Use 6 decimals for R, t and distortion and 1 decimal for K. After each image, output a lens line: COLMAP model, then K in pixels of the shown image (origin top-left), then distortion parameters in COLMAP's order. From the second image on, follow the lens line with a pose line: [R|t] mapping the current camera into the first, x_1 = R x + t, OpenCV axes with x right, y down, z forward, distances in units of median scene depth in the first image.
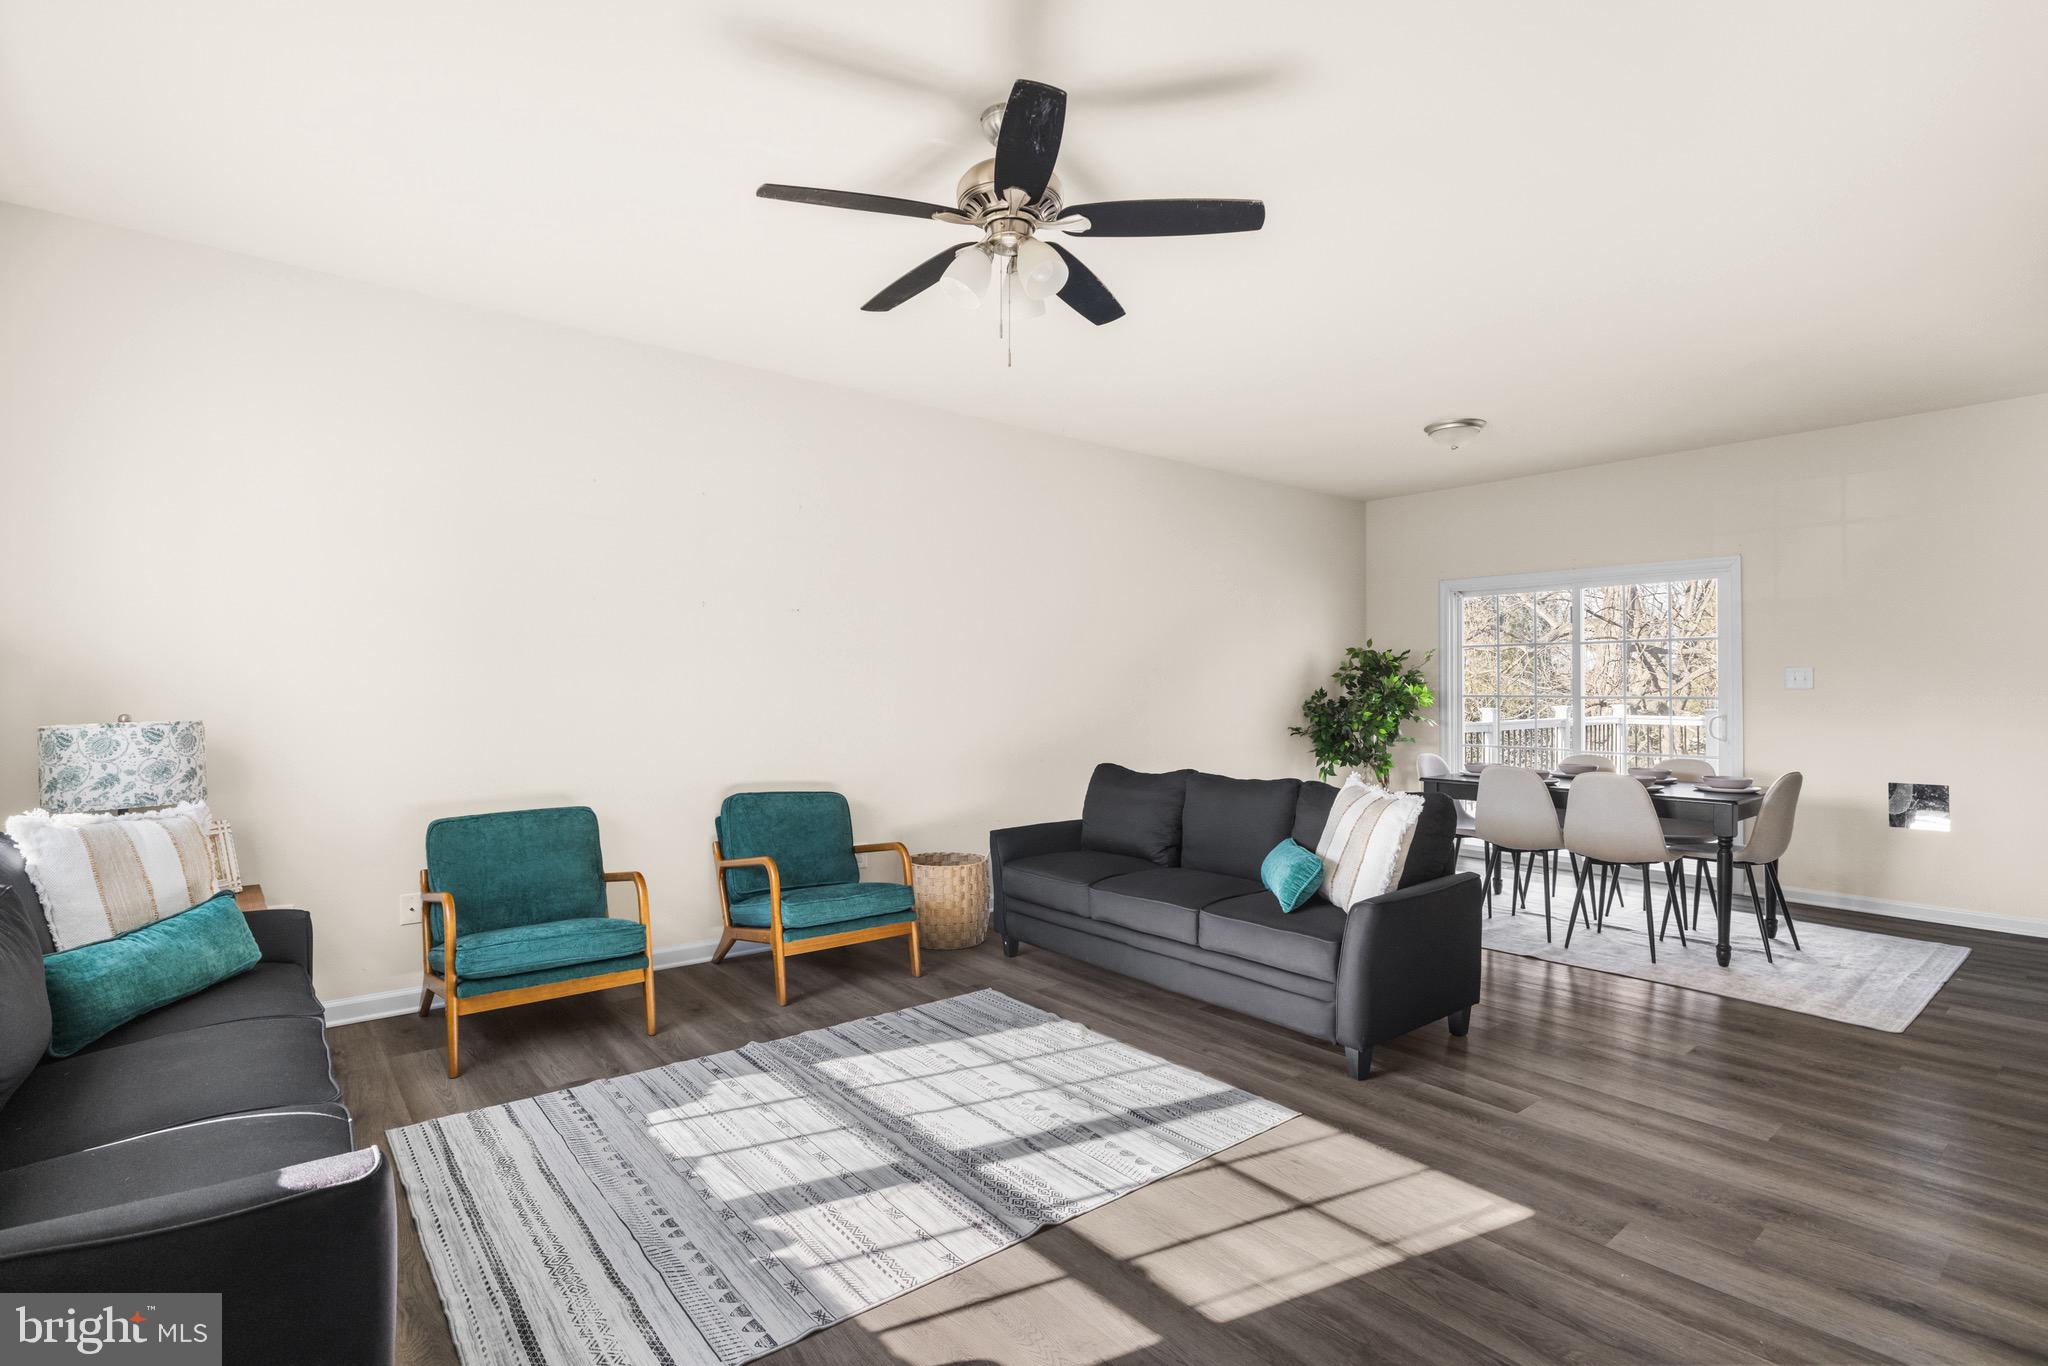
lens RADIAL K [[974.5, 0, 1024.0], [0, 974.5, 683.0], [0, 0, 1]] dist [0.000578, -0.000007]
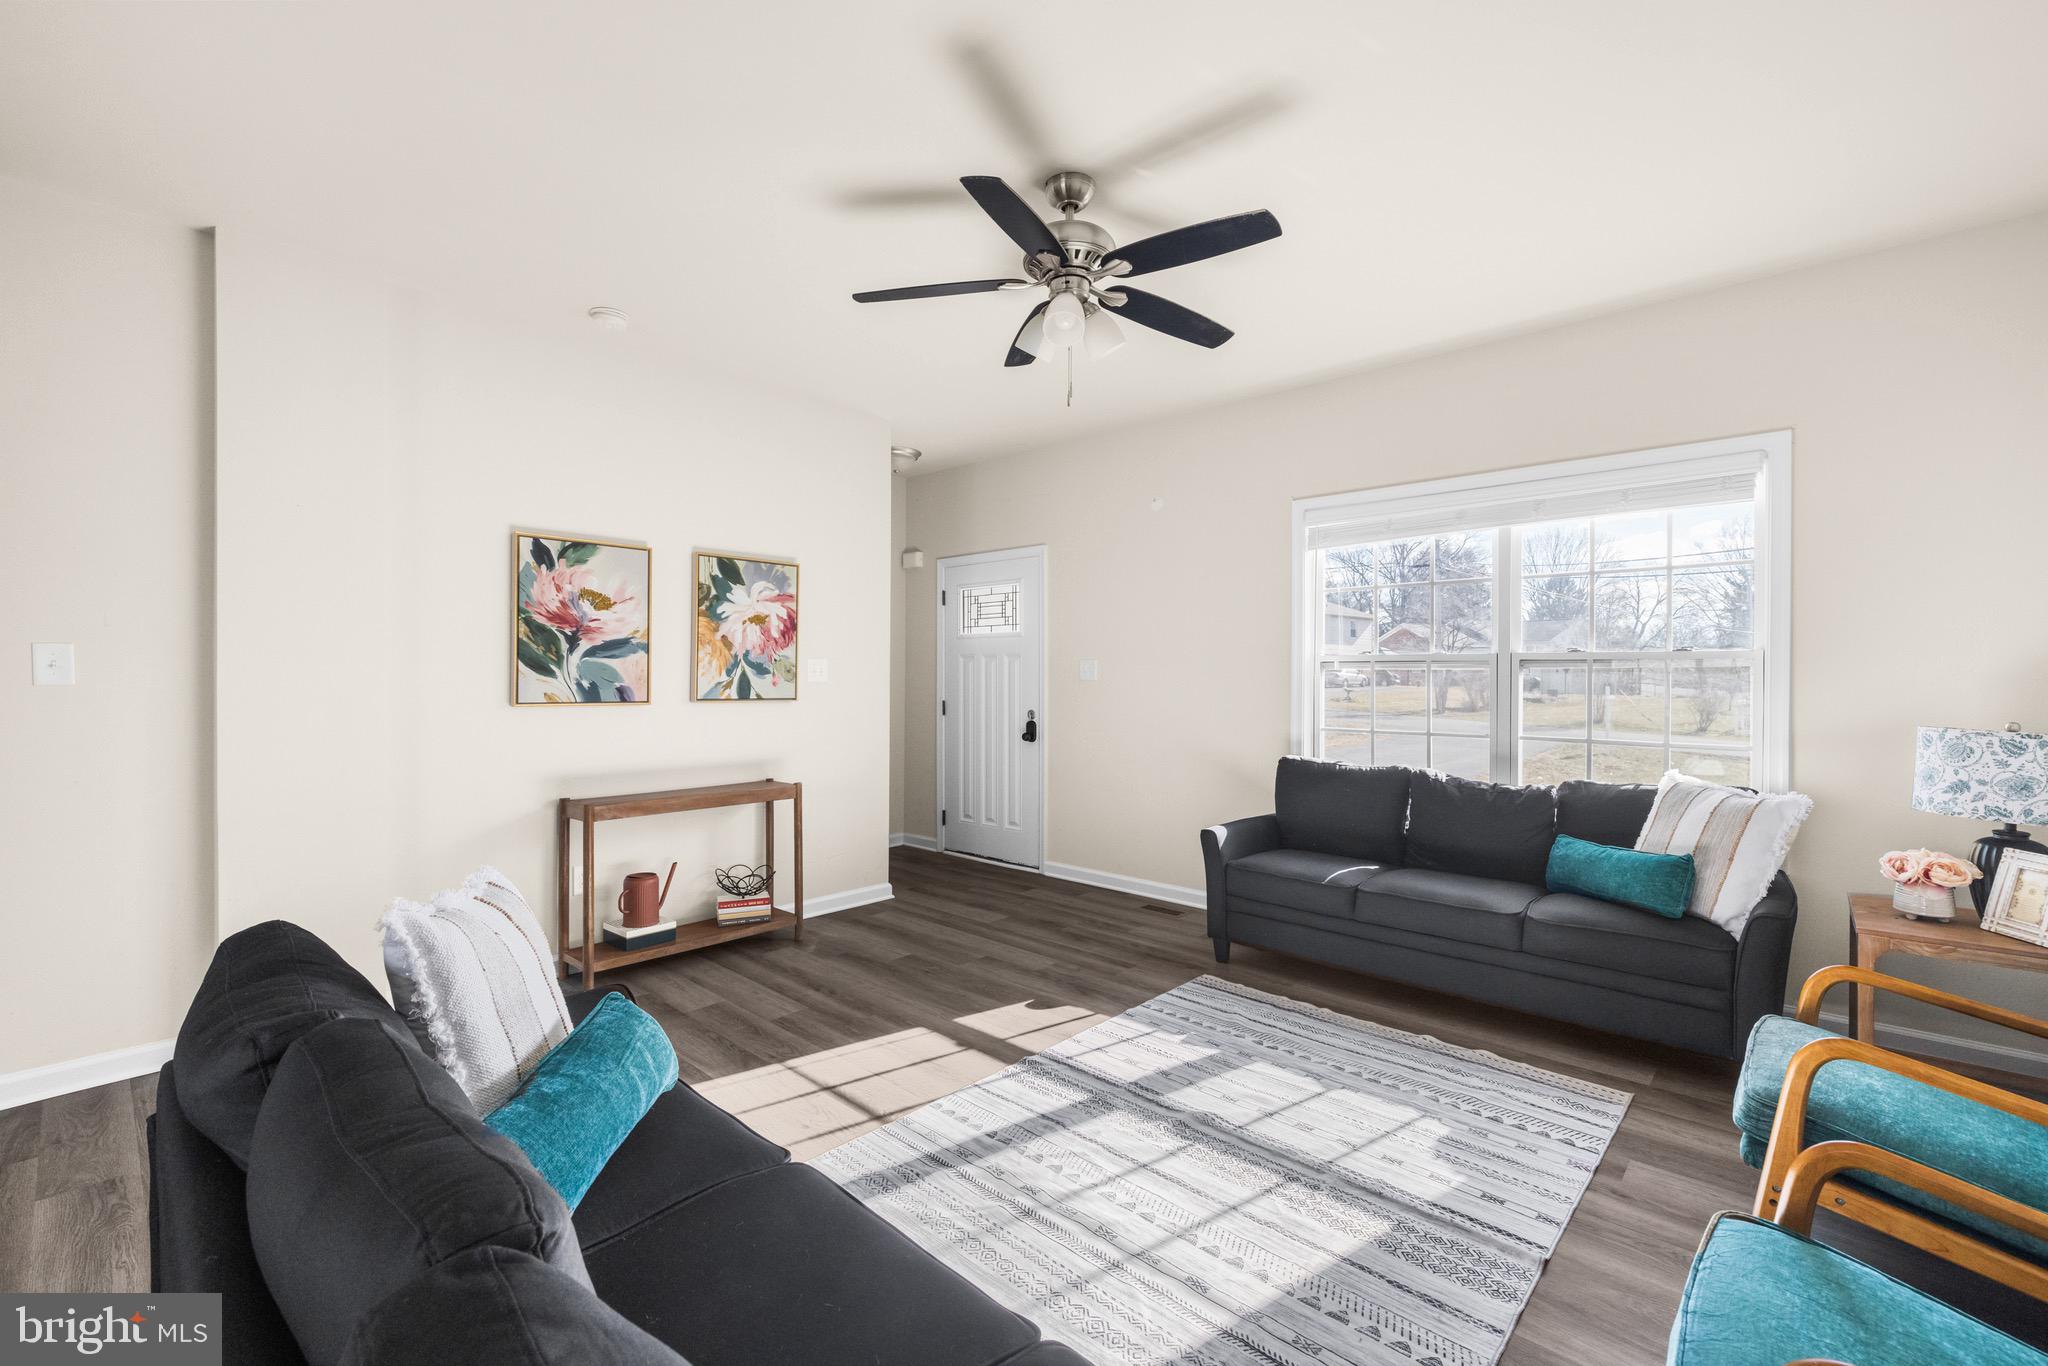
lens RADIAL K [[865.0, 0, 1024.0], [0, 865.0, 683.0], [0, 0, 1]] dist [-0.000616, -0.000039]
pose [[-0.990650, -0.005890, -0.136300, 0.176685], [-0.006459, 0.999972, 0.003729, -0.005158], [0.136275, 0.004575, -0.990661, 2.021332]]
